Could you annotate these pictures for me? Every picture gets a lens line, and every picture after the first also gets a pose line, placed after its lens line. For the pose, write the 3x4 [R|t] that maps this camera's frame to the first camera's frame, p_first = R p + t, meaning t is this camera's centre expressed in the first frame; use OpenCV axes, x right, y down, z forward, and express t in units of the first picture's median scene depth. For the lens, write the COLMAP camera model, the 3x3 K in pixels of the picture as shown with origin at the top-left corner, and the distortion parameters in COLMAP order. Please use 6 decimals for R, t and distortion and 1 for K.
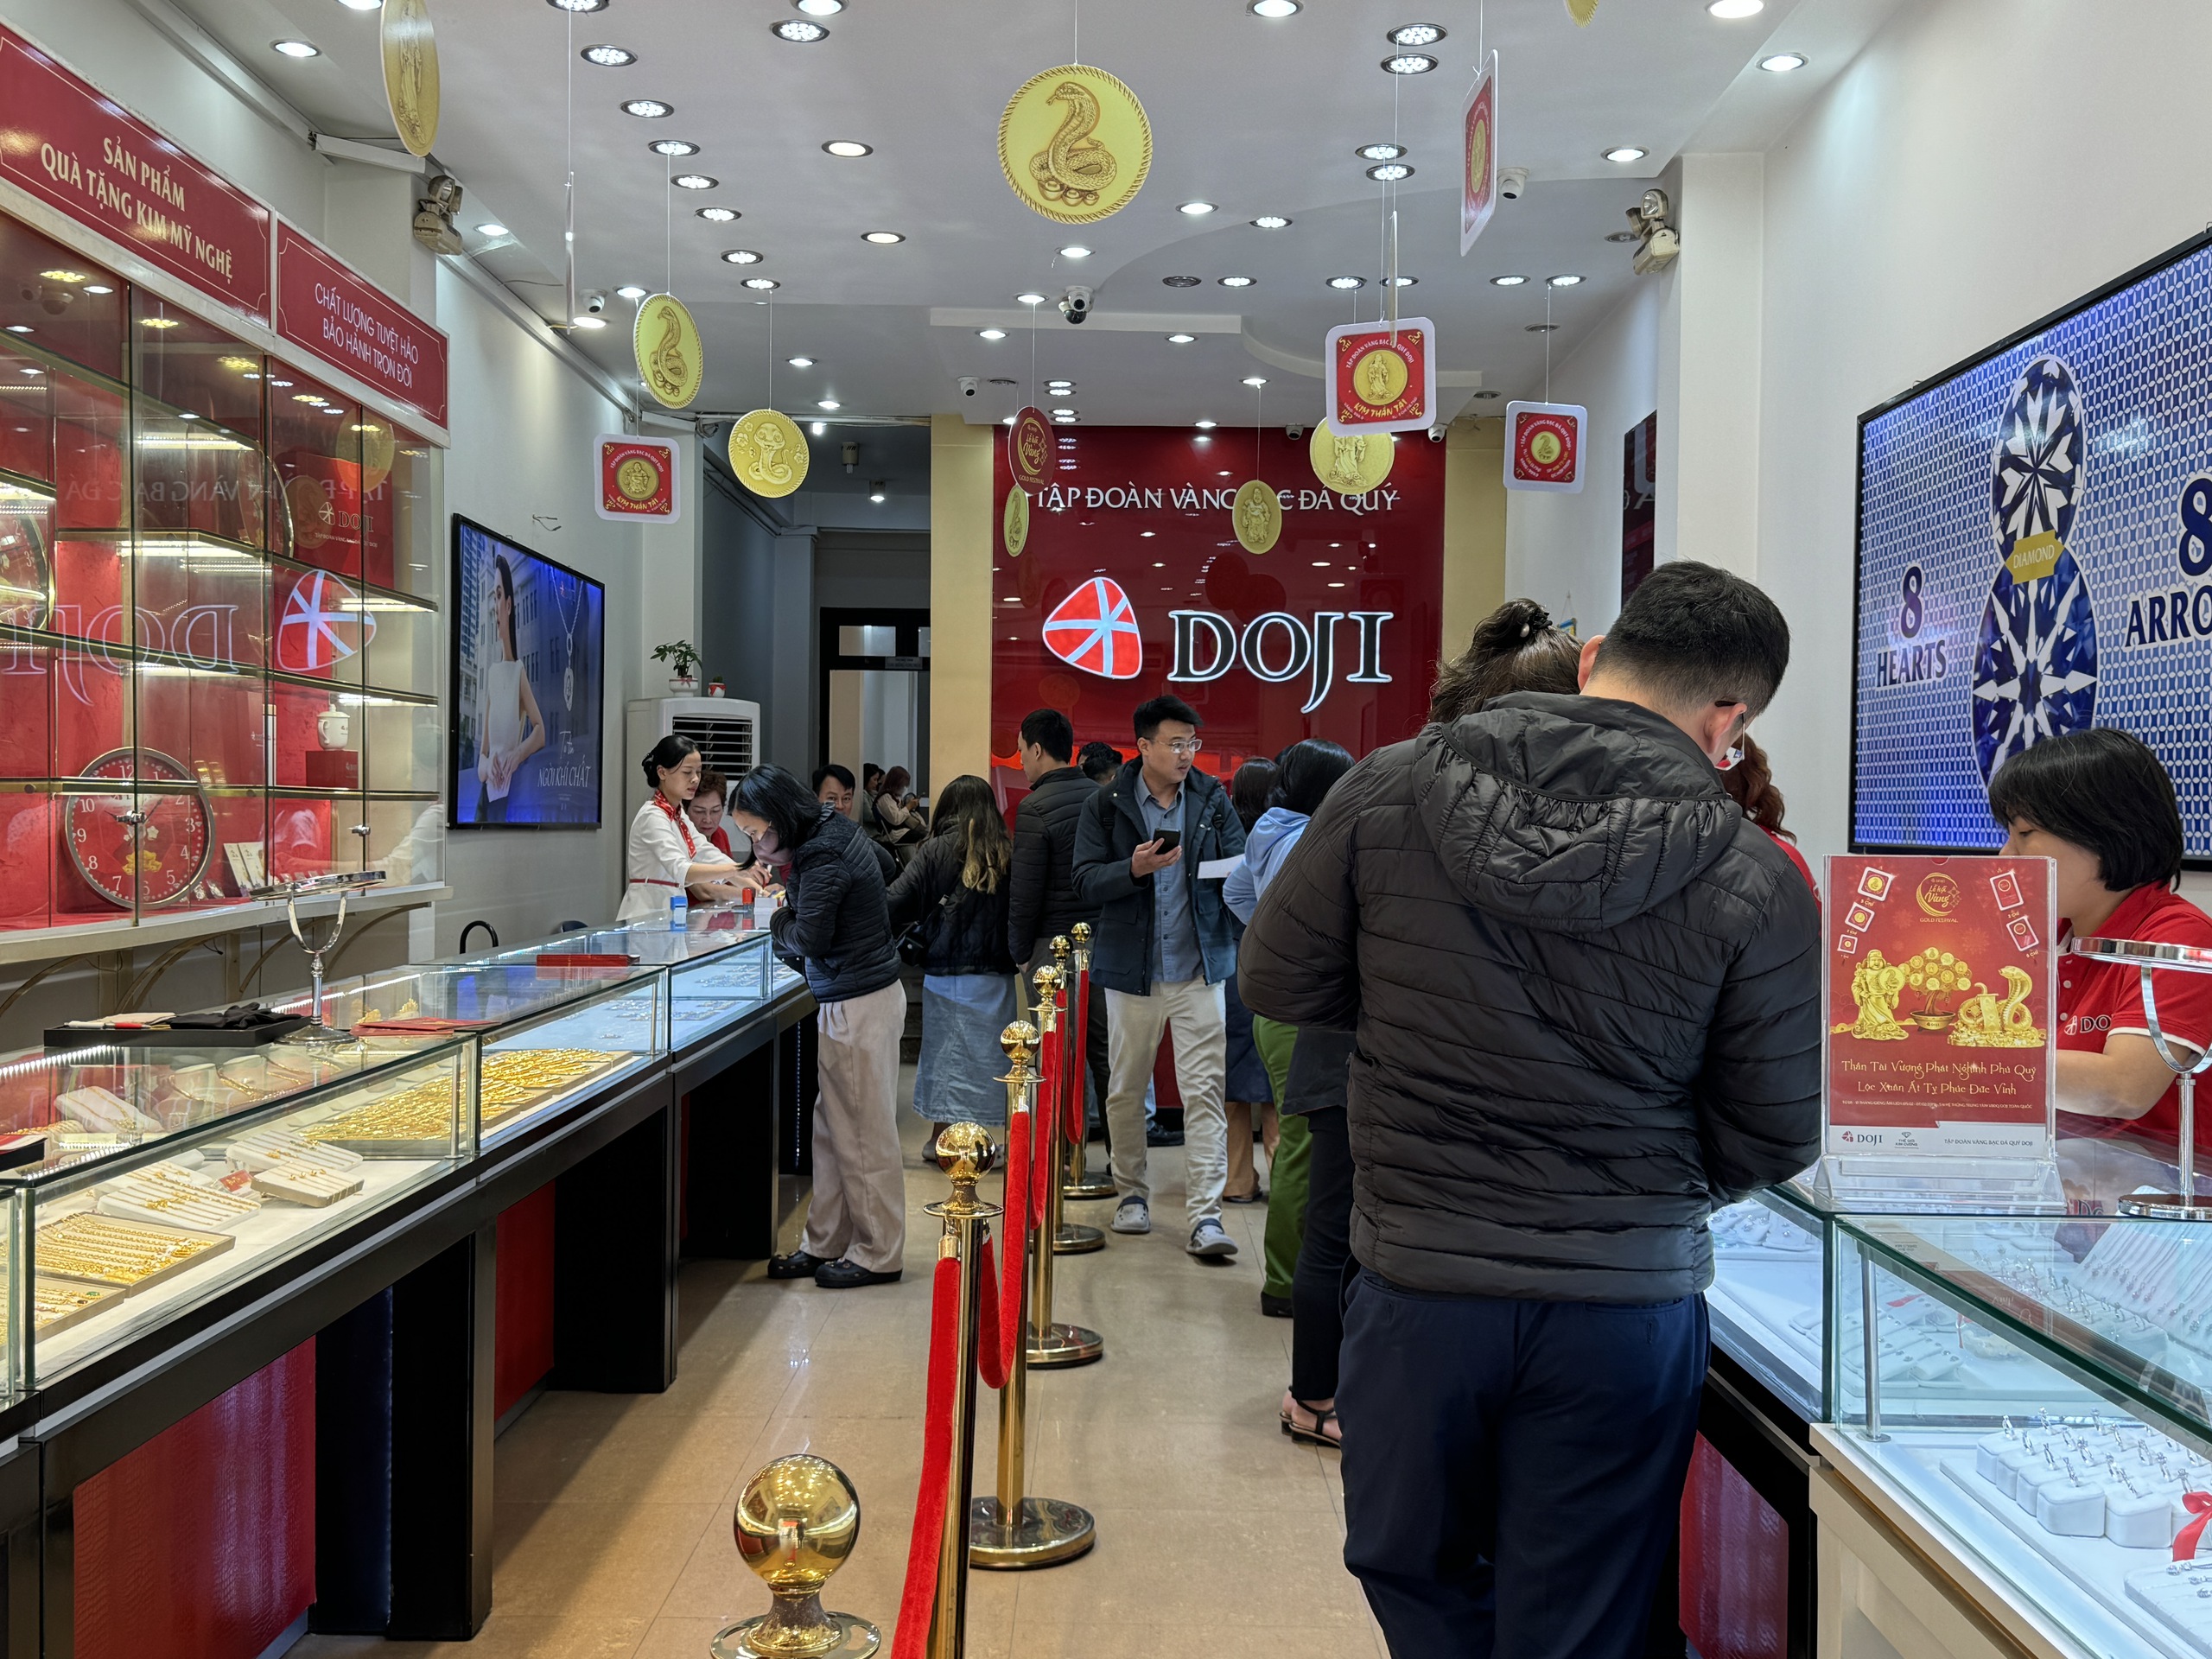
lens RADIAL K [[2230.9, 0, 1098.7], [0, 2230.9, 831.9], [0, 0, 1]] dist [0.012948, 0.000000]
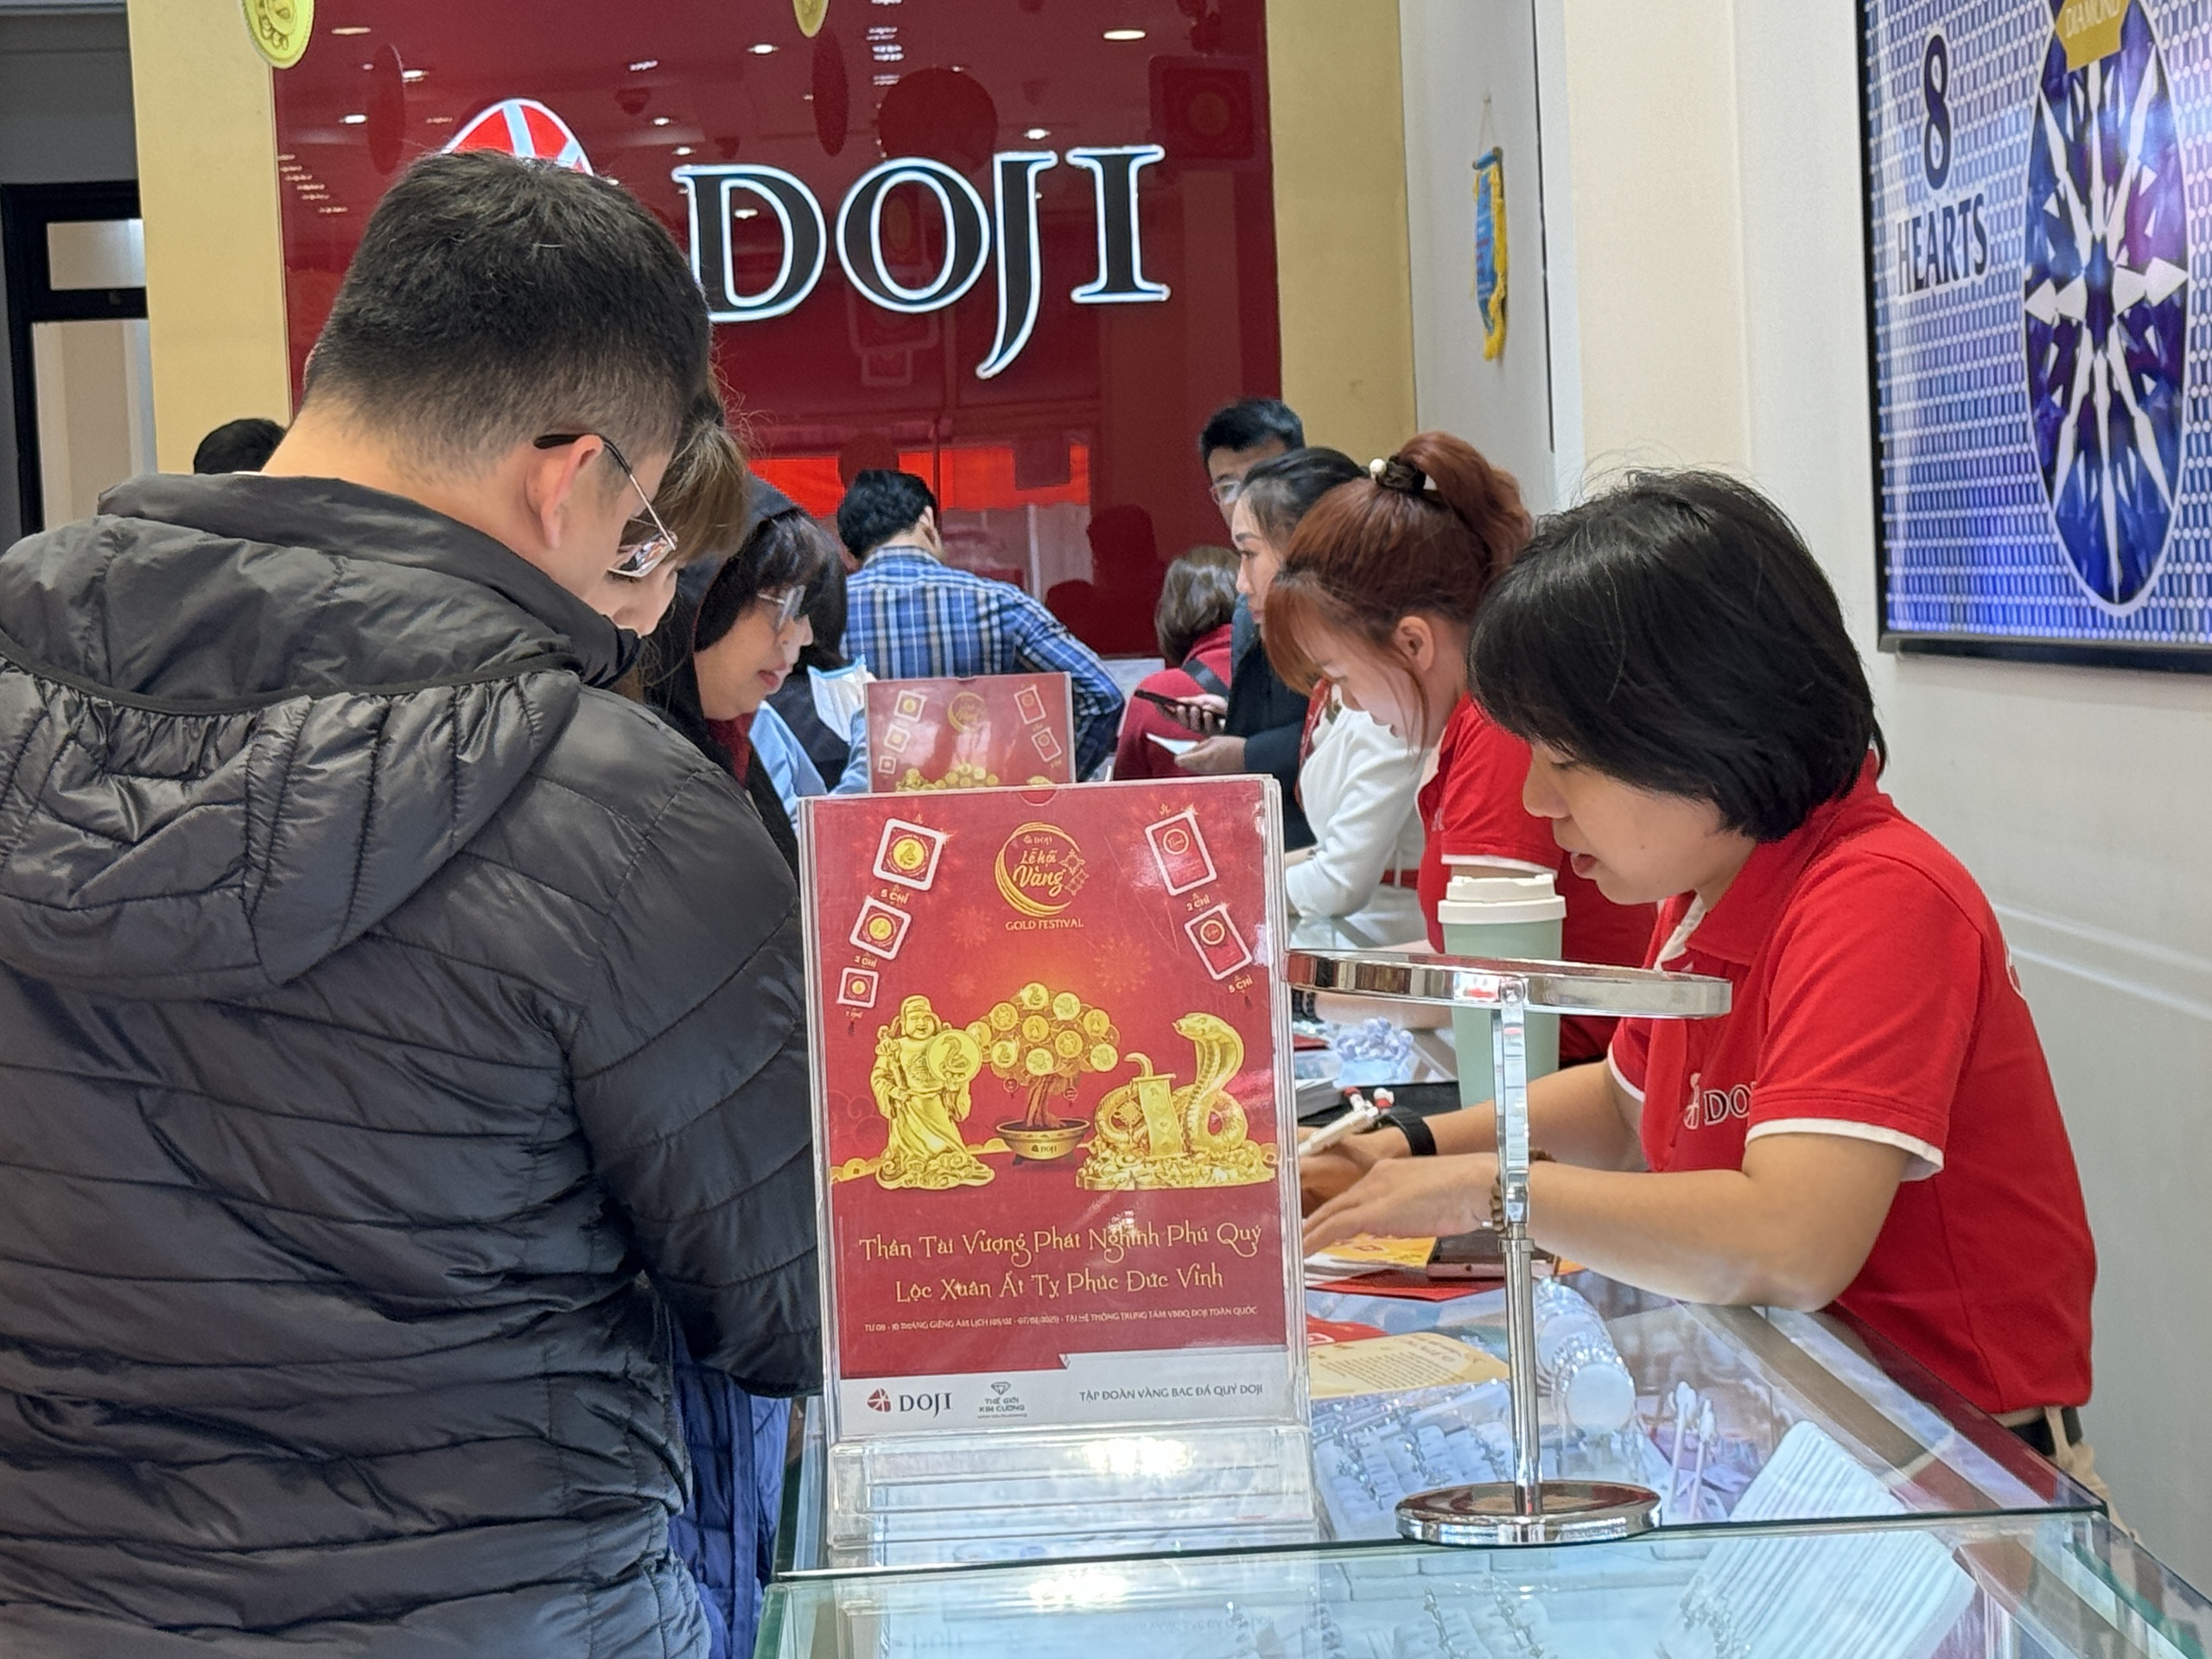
lens RADIAL K [[4867.1, 0, 1109.5], [0, 4867.1, 830.2], [0, 0, 1]] dist [0.068955, 0.000000]
pose [[0.995372, -0.060446, 0.074704, 0.313663], [0.057288, 0.997400, 0.043719, -0.023429], [-0.077152, -0.039237, 0.996247, -0.008853]]
